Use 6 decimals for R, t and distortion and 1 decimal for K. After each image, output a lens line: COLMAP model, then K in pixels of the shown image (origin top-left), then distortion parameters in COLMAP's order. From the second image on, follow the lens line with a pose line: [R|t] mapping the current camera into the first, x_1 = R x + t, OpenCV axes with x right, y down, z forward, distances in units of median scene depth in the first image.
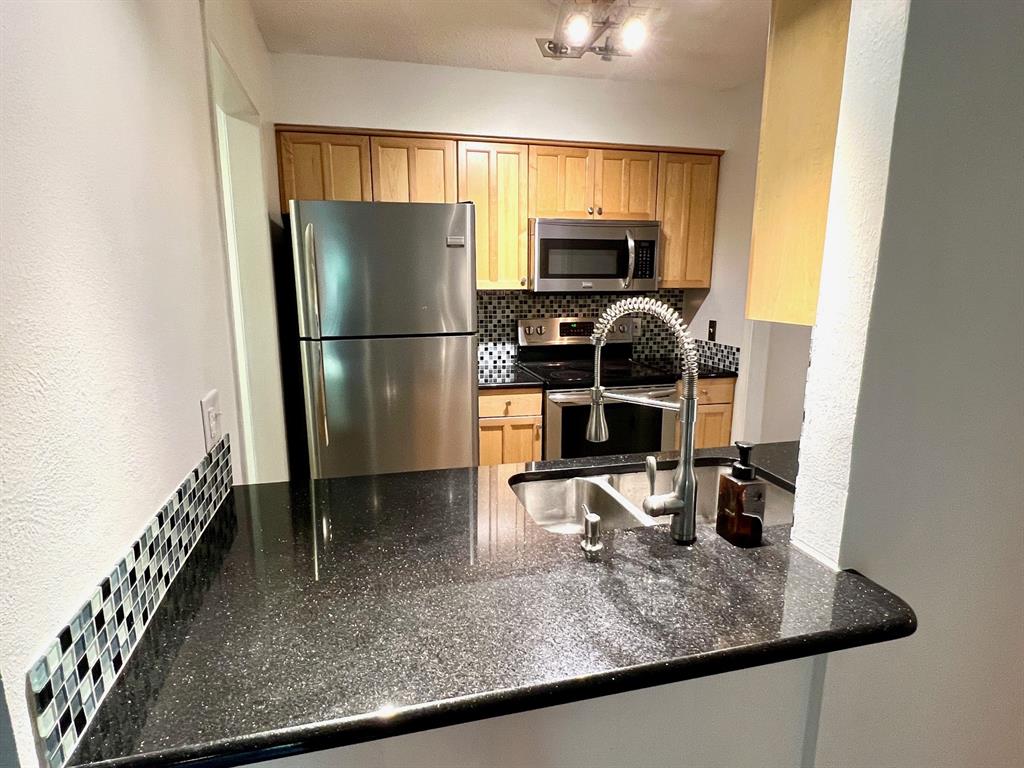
lens RADIAL K [[579.1, 0, 512.0], [0, 579.1, 384.0], [0, 0, 1]] dist [0.000815, 0.000374]
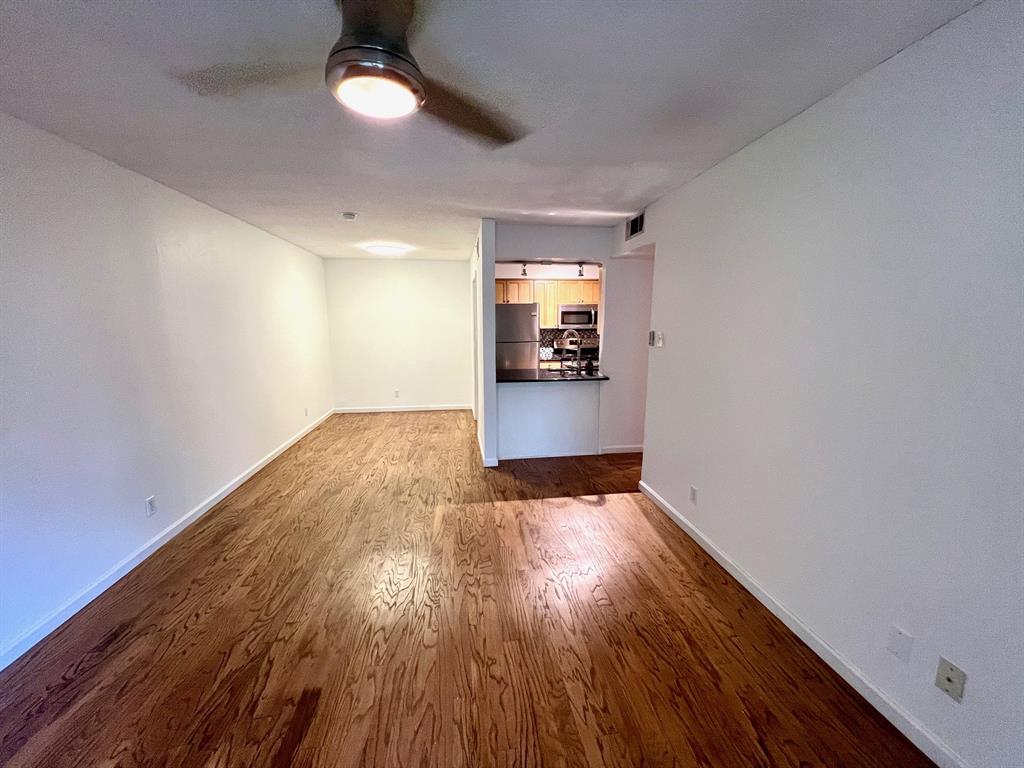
lens RADIAL K [[409.2, 0, 512.0], [0, 409.2, 384.0], [0, 0, 1]] dist [-0.001366, -0.000076]
pose [[0.992921, 0.008249, -0.118486, 0.047999], [-0.012274, 0.999371, -0.033277, 0.188861], [0.118137, 0.034496, 0.992398, -1.064556]]
